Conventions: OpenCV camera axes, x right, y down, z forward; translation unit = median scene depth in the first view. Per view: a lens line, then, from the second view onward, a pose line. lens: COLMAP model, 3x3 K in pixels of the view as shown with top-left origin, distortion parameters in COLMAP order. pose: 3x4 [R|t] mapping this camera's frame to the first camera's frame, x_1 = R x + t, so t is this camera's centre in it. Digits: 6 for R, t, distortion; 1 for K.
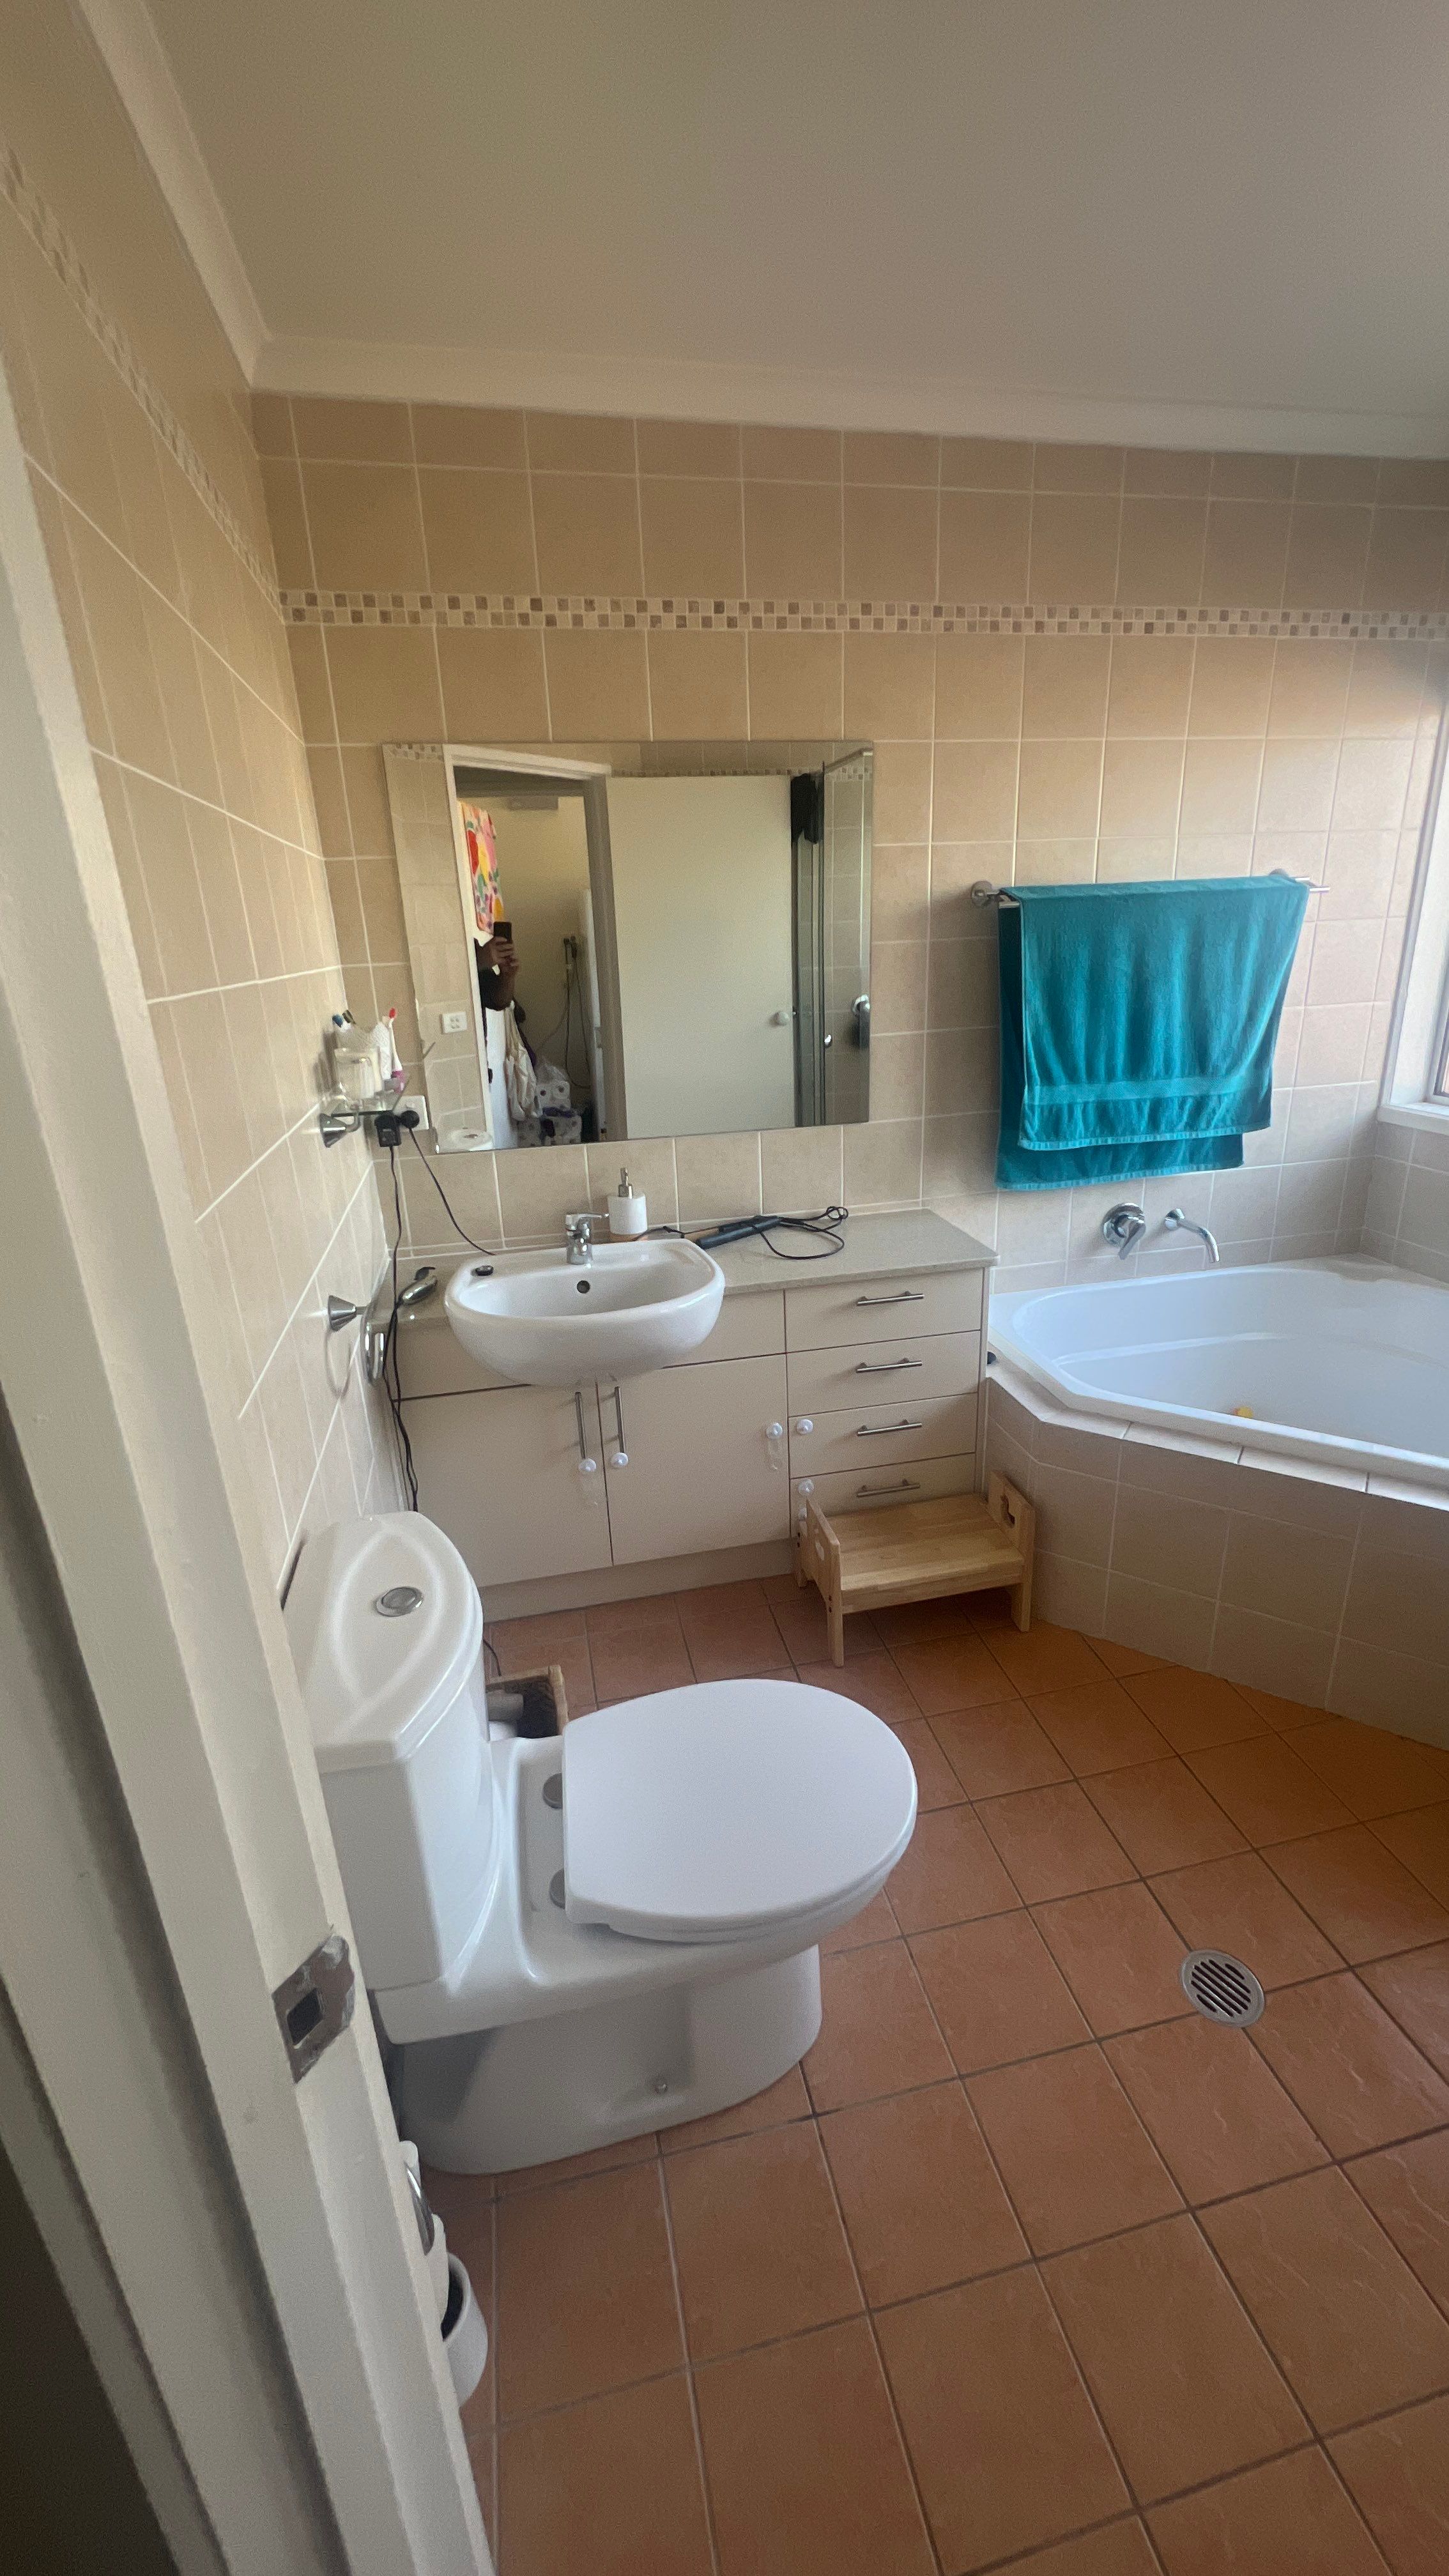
lens RADIAL K [[1030.9, 0, 729.3], [0, 1030.9, 1280.6], [0, 0, 1]] dist [-0.000430, 0.000472]
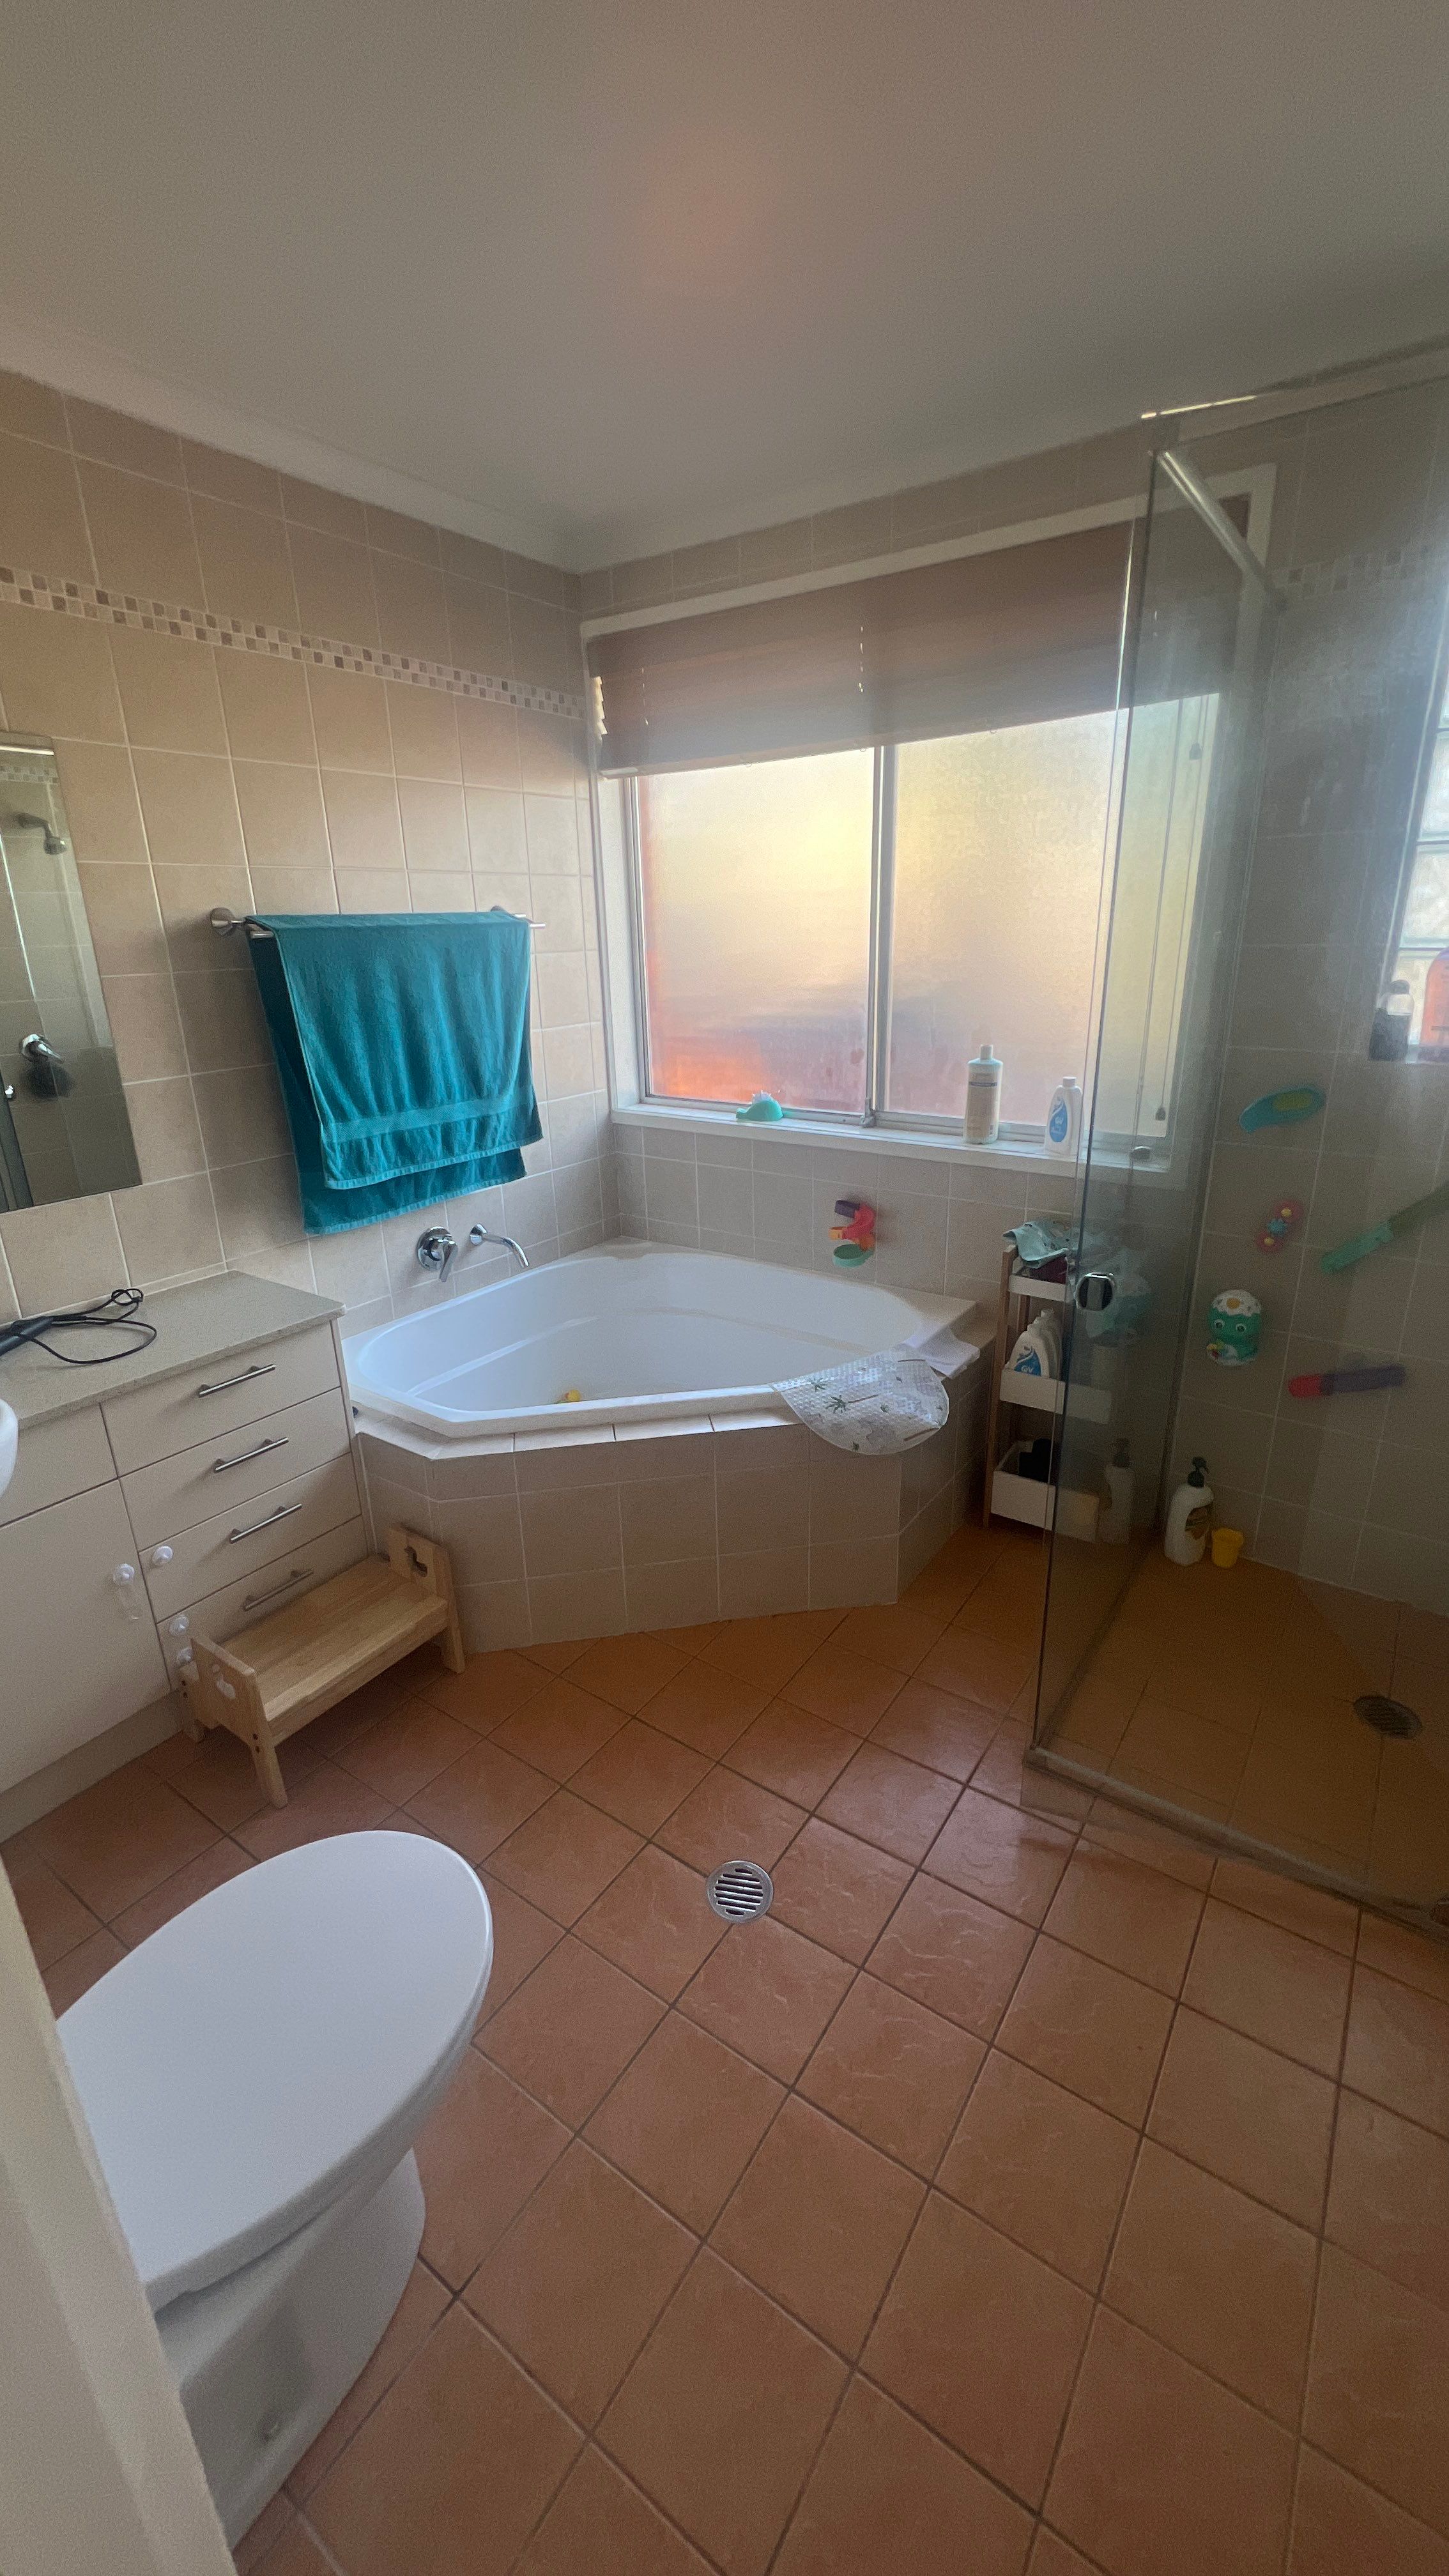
lens RADIAL K [[1030.9, 0, 730.2], [0, 1030.9, 1280.5], [0, 0, 1]] dist [-0.000430, 0.000472]
pose [[0.732878, -0.200880, 0.650029, -0.086309], [0.215885, 0.974706, 0.057815, -0.023508], [-0.645201, 0.097961, 0.757707, 0.054856]]
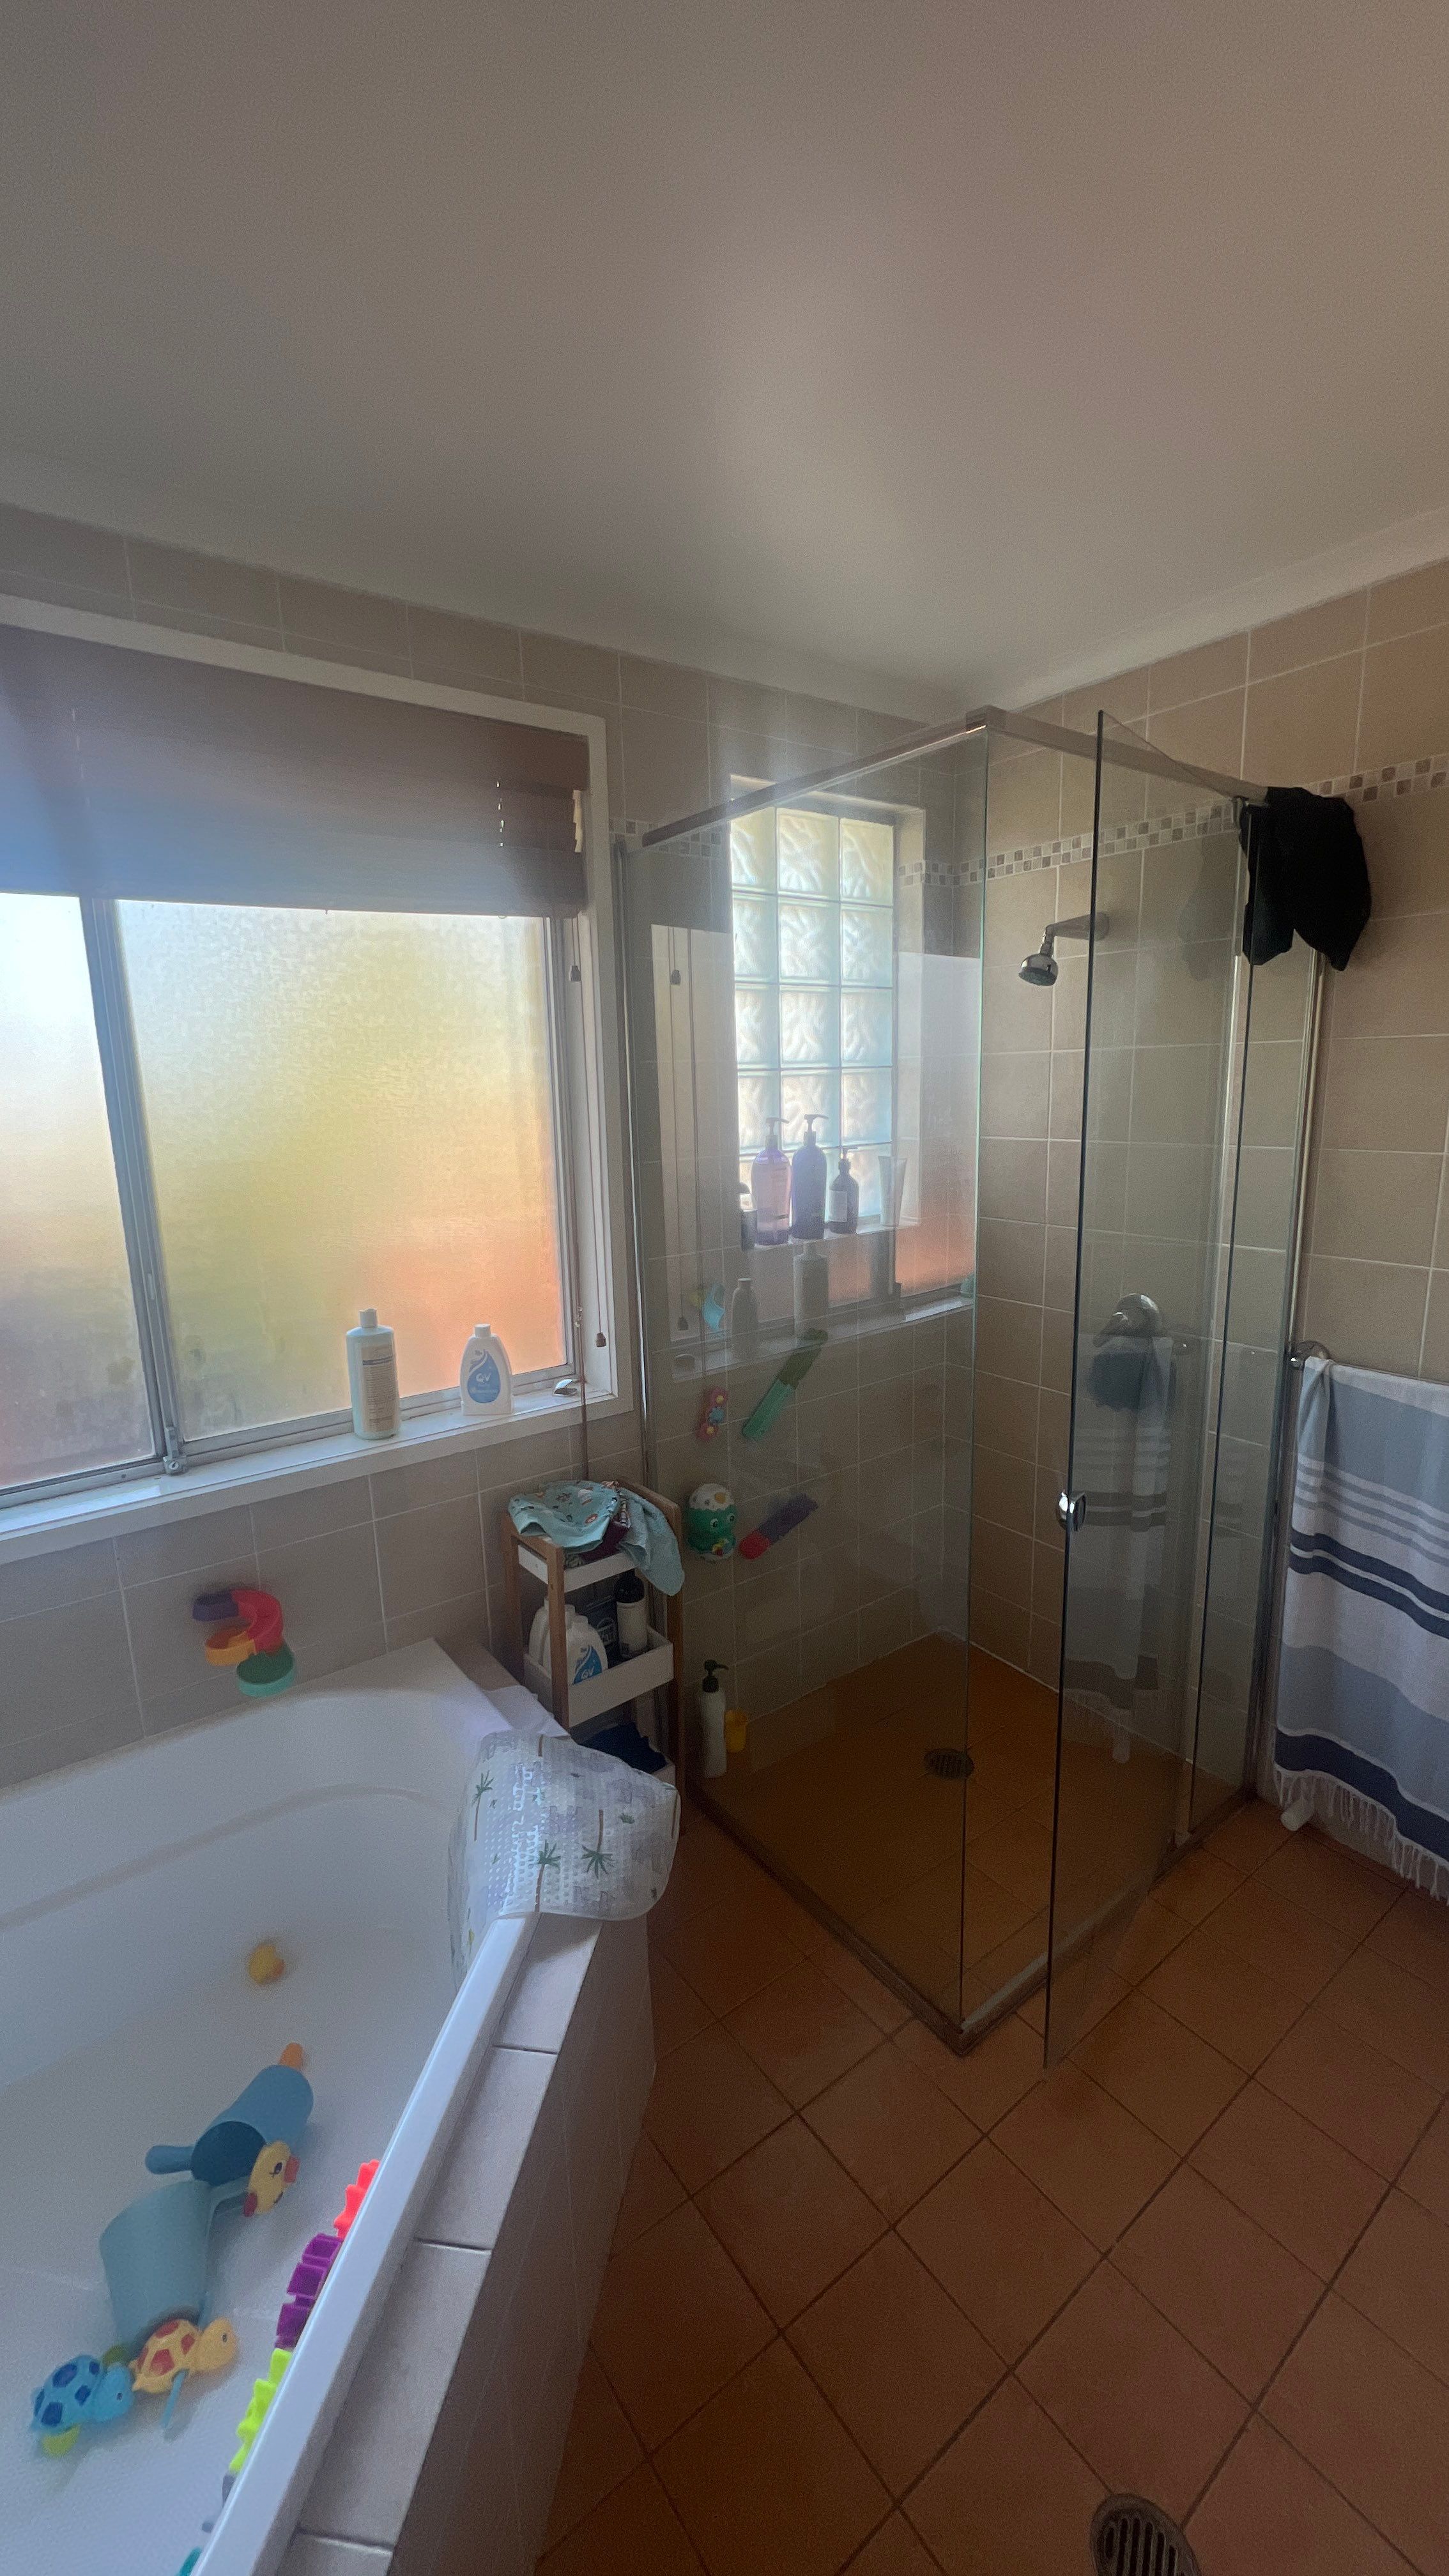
lens RADIAL K [[1030.9, 0, 750.4], [0, 1030.9, 1278.4], [0, 0, 1]] dist [-0.000430, 0.000472]
pose [[-0.415222, -0.137853, 0.899215, 0.024244], [0.333577, 0.896532, 0.291474, -0.319683], [-0.846355, 0.420984, -0.326275, 0.718494]]
